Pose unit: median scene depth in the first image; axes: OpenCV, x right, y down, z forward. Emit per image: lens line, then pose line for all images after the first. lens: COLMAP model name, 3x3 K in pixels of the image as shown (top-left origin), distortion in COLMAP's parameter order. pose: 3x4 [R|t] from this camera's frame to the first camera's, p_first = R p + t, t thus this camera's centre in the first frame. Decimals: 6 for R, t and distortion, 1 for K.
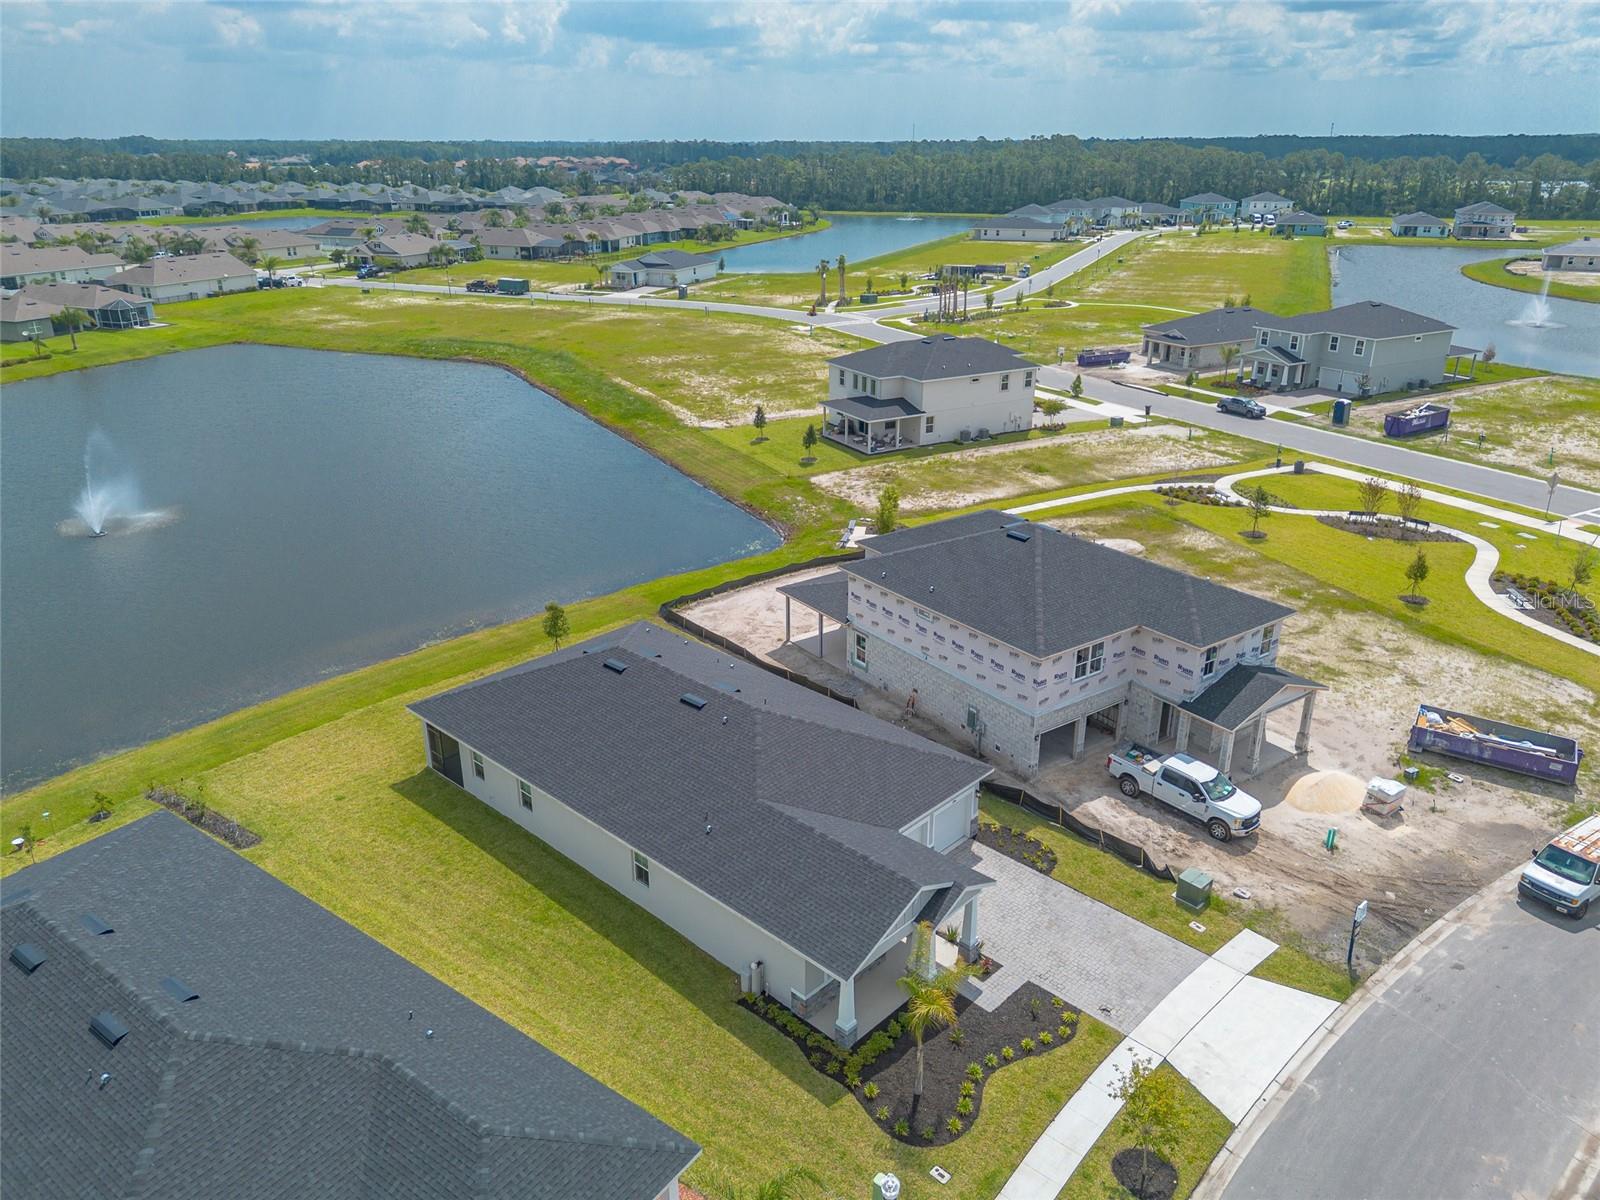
lens RADIAL K [[1131.0, 0, 800.0], [0, 1131.0, 600.0], [0, 0, 1]] dist [0.040832, -0.030309]
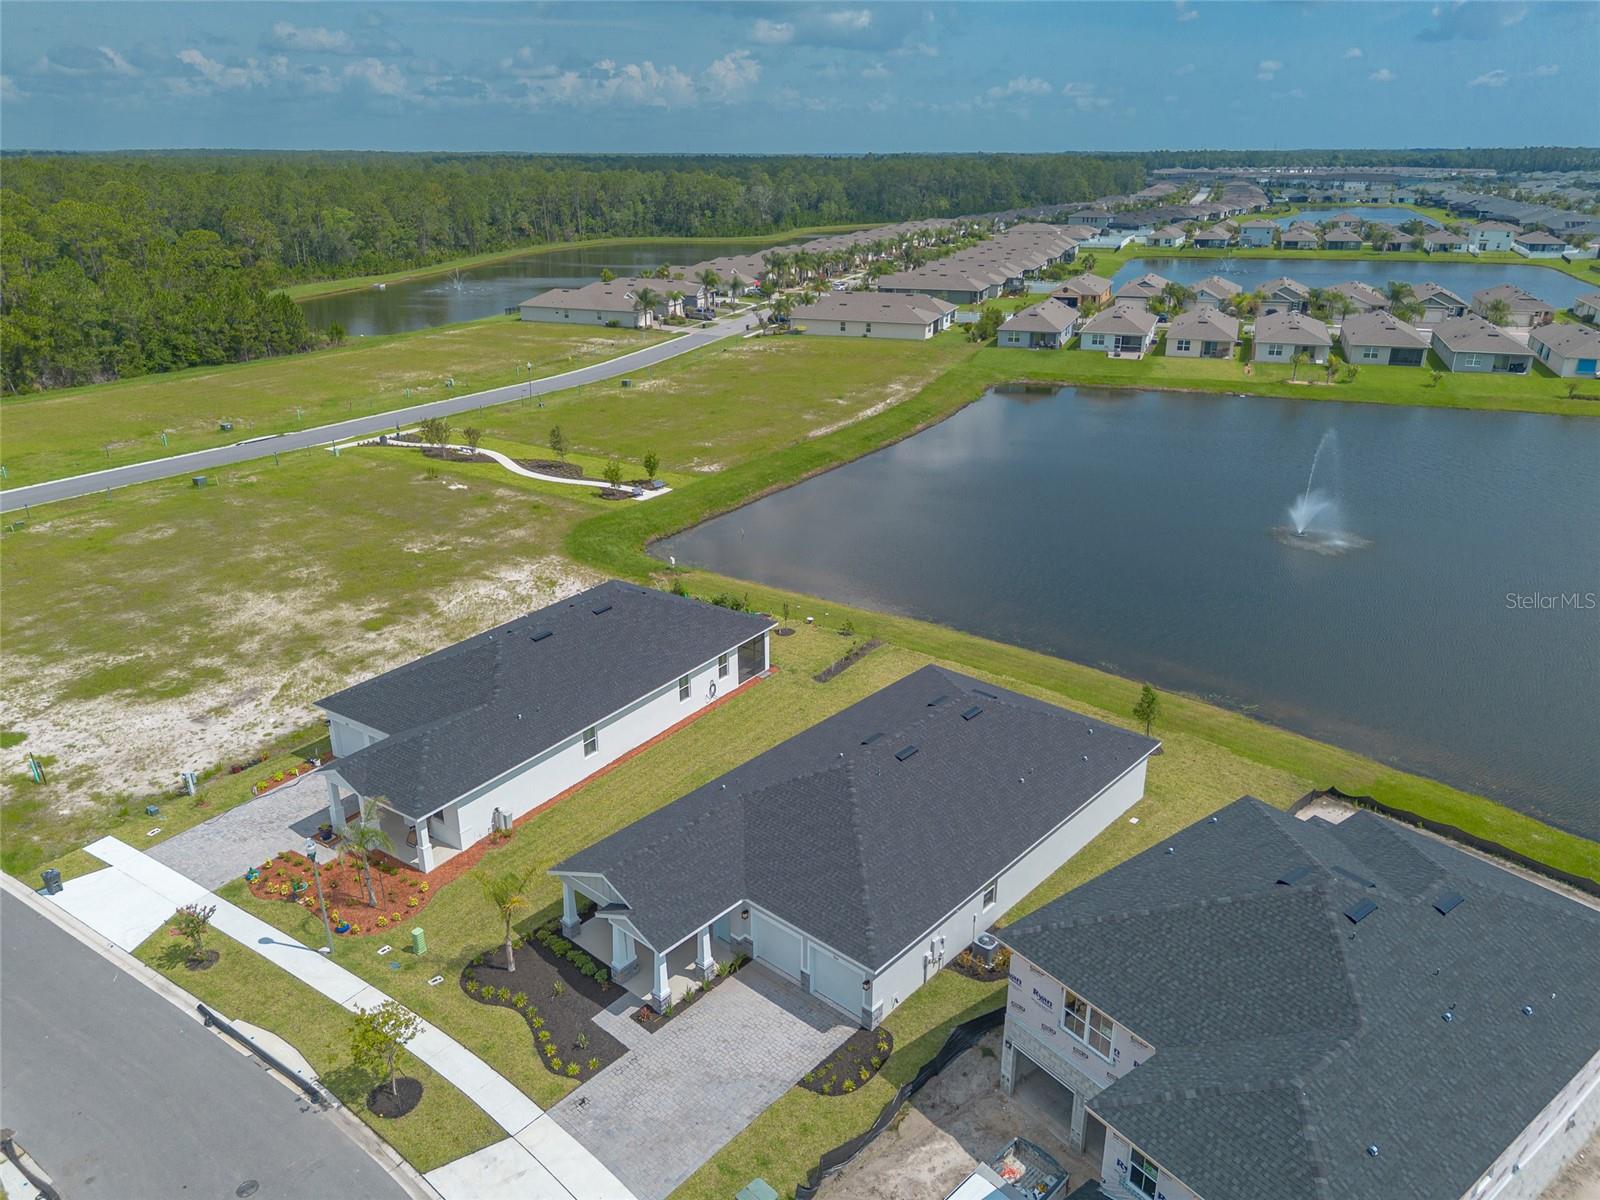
lens RADIAL K [[1131.8, 0, 789.8], [0, 1131.8, 644.7], [0, 0, 1]] dist [0.044046, -0.034775]
pose [[0.022720, 0.392888, -0.919306, 0.357714], [-0.366379, 0.858841, 0.357992, -0.143267], [0.930188, 0.328681, 0.163459, 0.299386]]
